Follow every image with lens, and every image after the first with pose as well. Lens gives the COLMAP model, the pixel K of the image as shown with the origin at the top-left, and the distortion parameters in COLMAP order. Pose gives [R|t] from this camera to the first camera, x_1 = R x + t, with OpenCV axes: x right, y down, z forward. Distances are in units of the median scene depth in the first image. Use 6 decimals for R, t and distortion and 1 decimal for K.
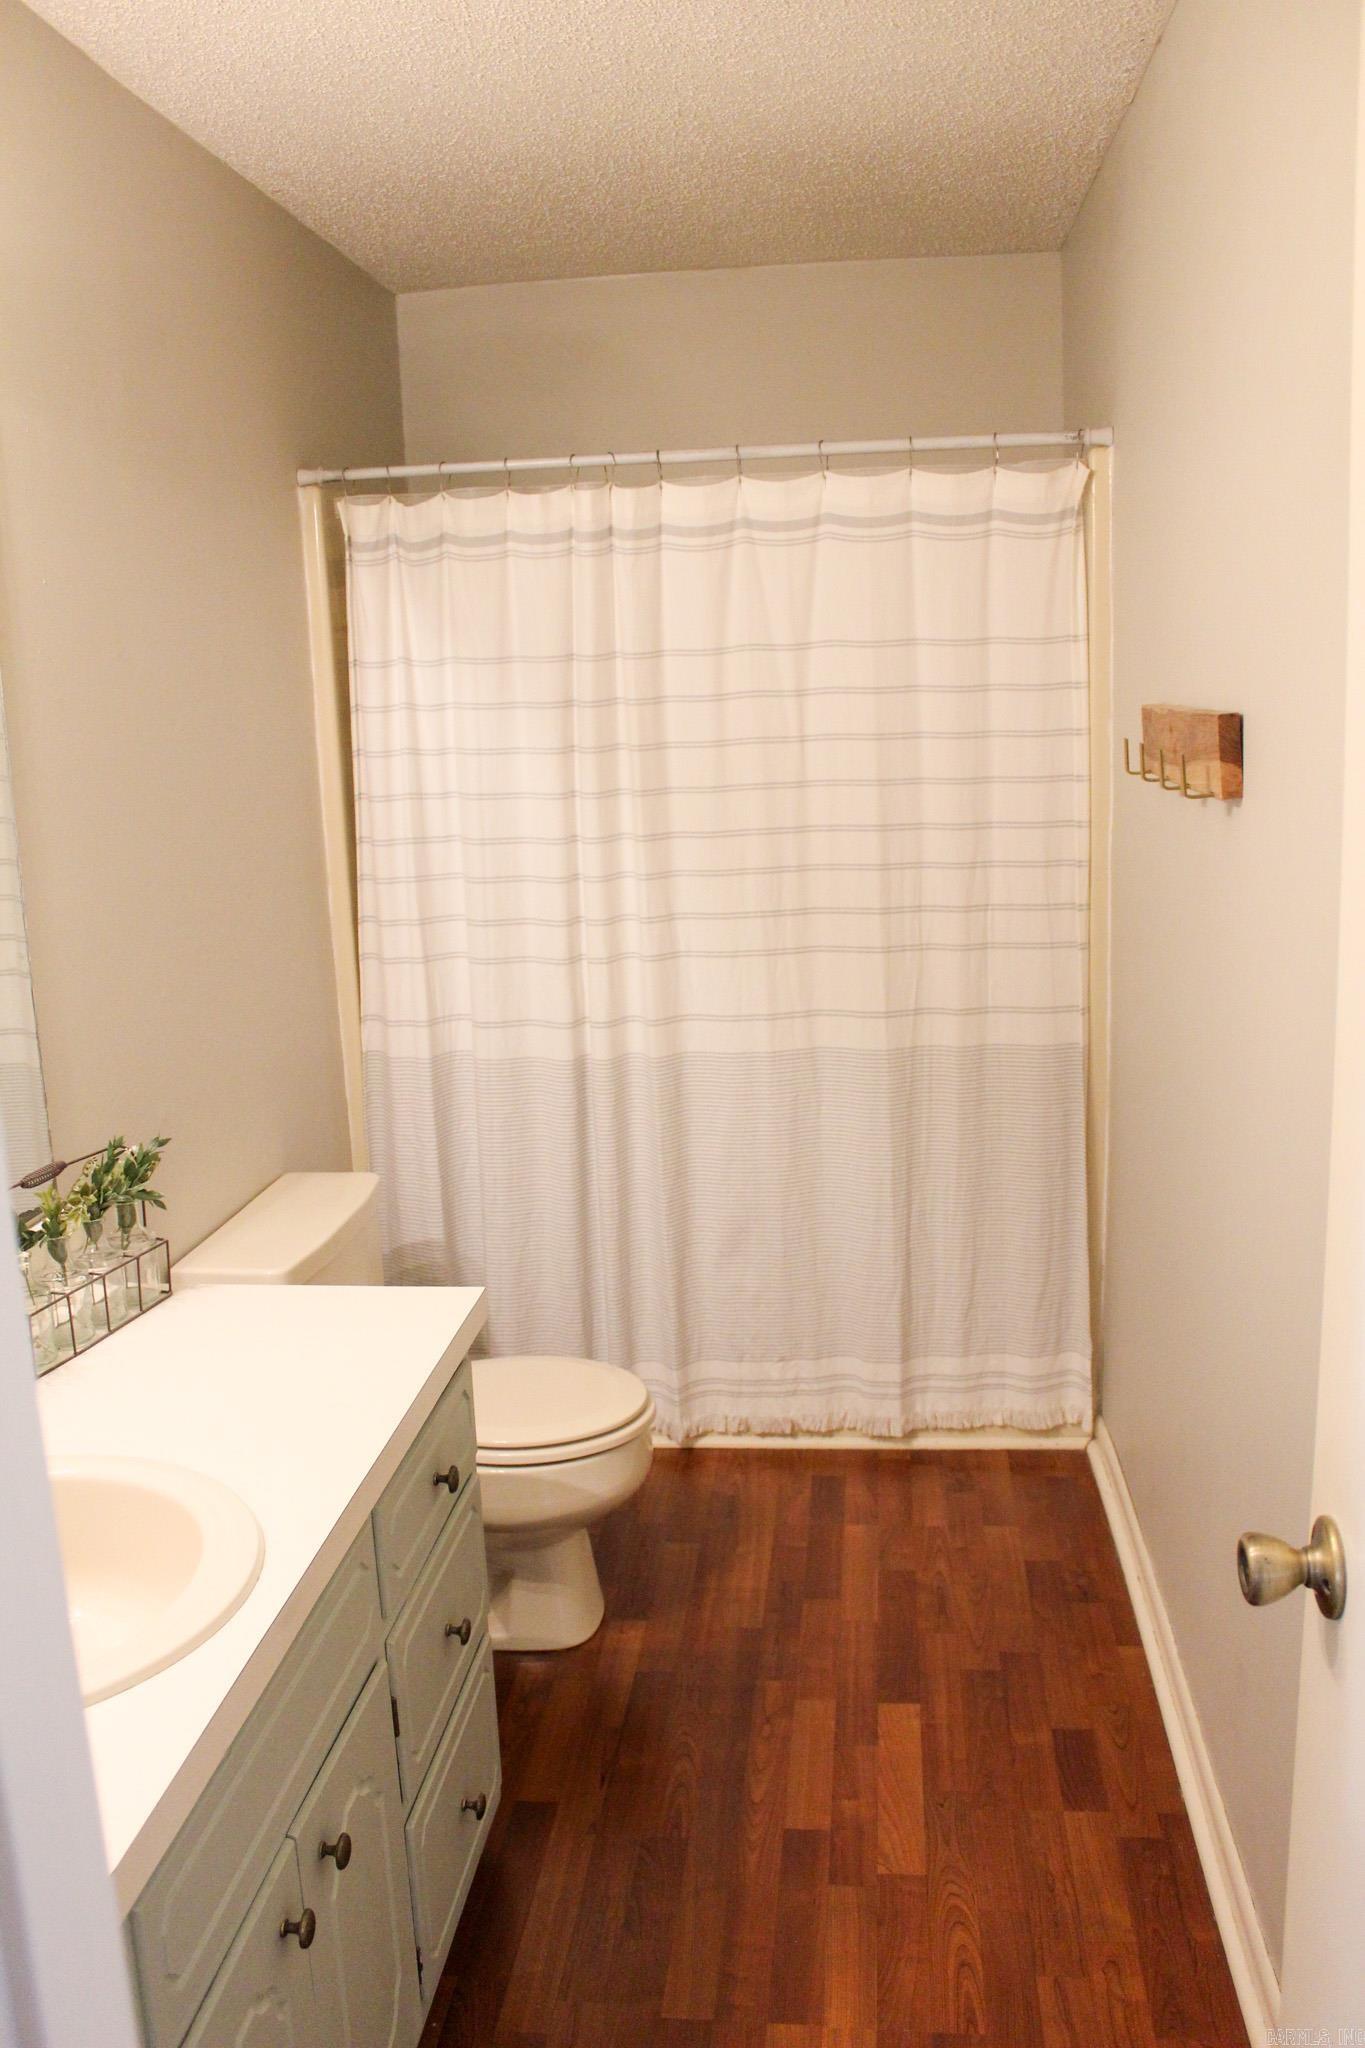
lens RADIAL K [[1699.1, 0, 690.4], [0, 1699.1, 1041.3], [0, 0, 1]] dist [-0.164150, 0.139405]
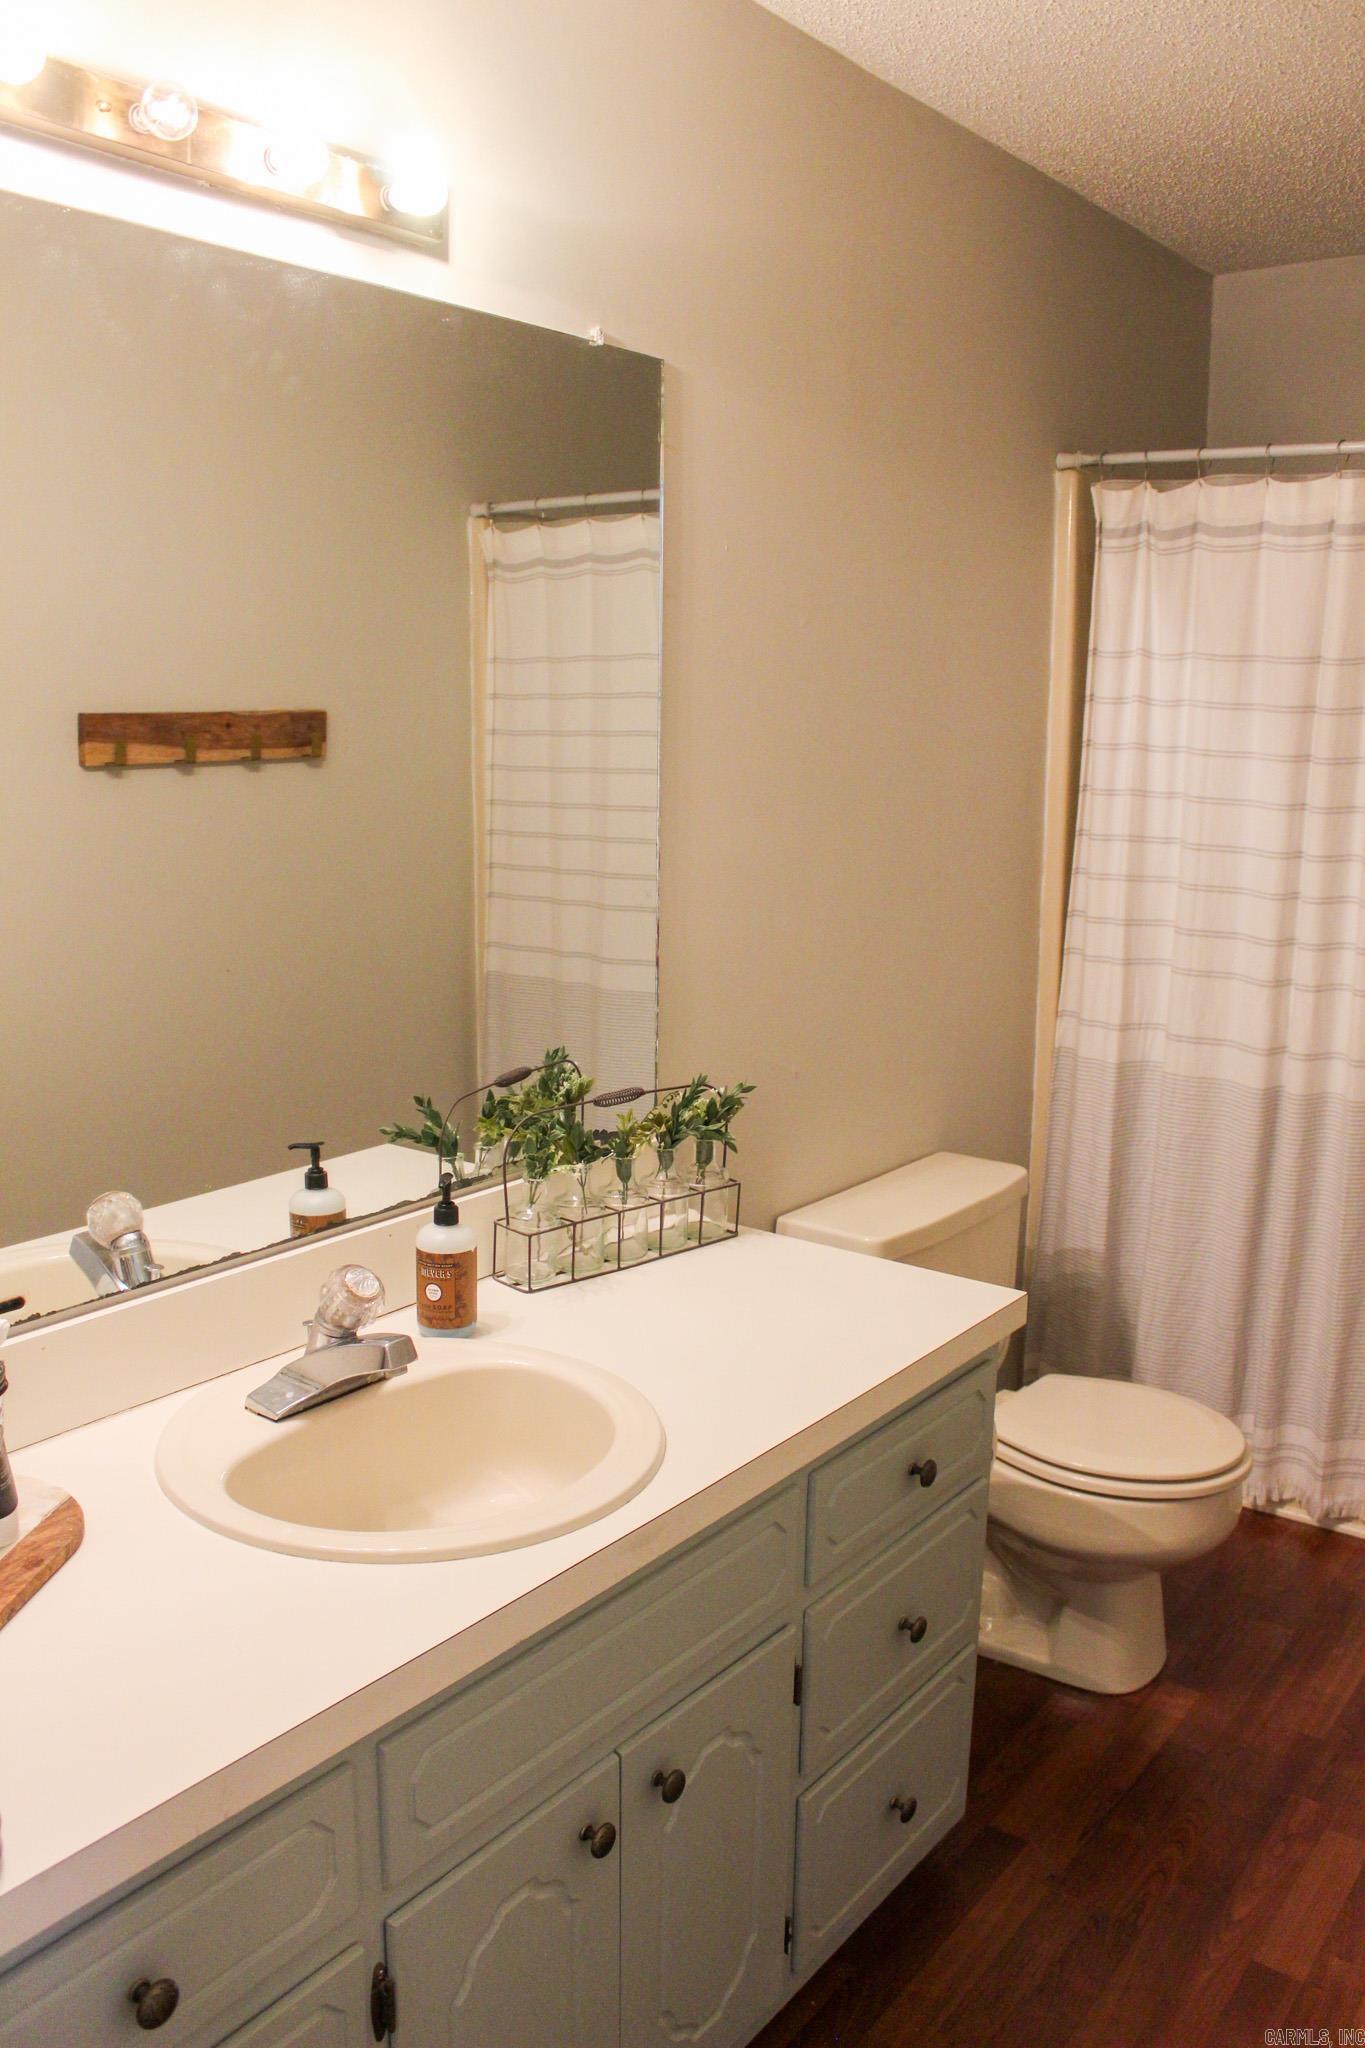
lens RADIAL K [[1699.1, 0, 672.5], [0, 1699.1, 1040.3], [0, 0, 1]] dist [-0.164150, 0.139405]
pose [[0.857339, 0.150646, -0.492214, 0.105850], [-0.151370, 0.987722, 0.038642, -0.001936], [0.491992, 0.041377, 0.869616, 0.040842]]
